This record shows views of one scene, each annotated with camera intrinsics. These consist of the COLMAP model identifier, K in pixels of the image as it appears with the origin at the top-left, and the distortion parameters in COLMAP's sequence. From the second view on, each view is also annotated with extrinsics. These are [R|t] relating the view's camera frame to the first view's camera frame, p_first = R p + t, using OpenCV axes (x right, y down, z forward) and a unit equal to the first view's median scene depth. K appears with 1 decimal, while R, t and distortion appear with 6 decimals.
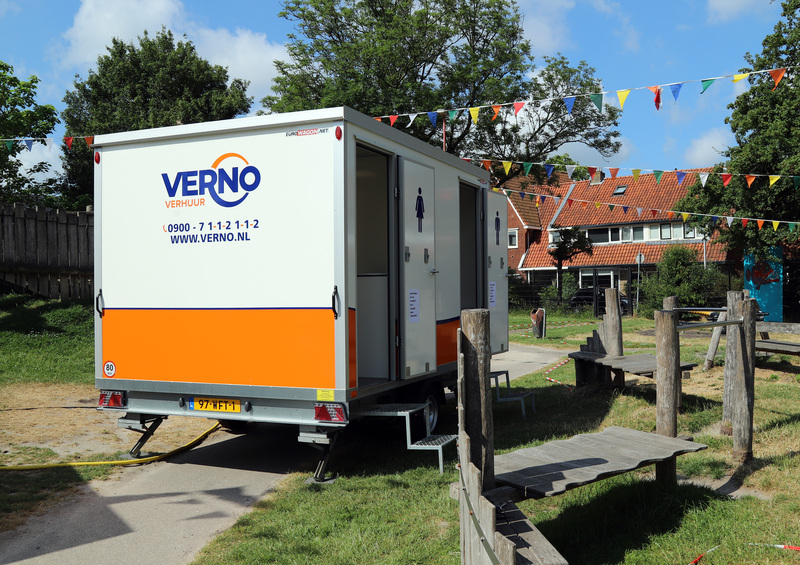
lens RADIAL K [[739.8, 0, 400.0], [0, 739.8, 282.5], [0, 0, 1]] dist [-0.065051, 0.000570]
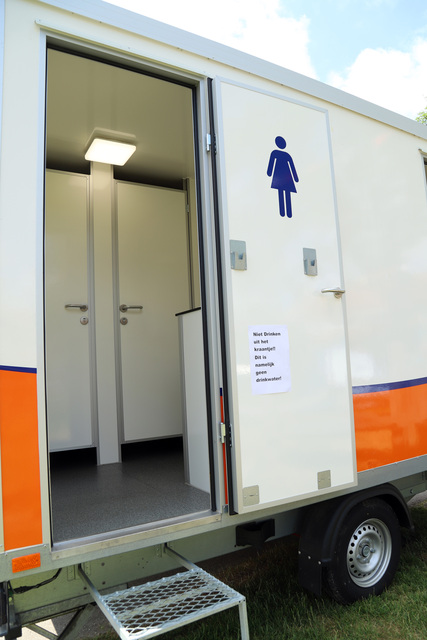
lens RADIAL K [[477.8, 0, 213.5], [0, 477.8, 320.0], [0, 0, 1]] dist [-0.176727, 0.148824]
pose [[0.818899, -0.095133, -0.565999, 0.162598], [0.050100, 0.994251, -0.094628, 0.032122], [0.571747, 0.049134, 0.818957, 0.690844]]
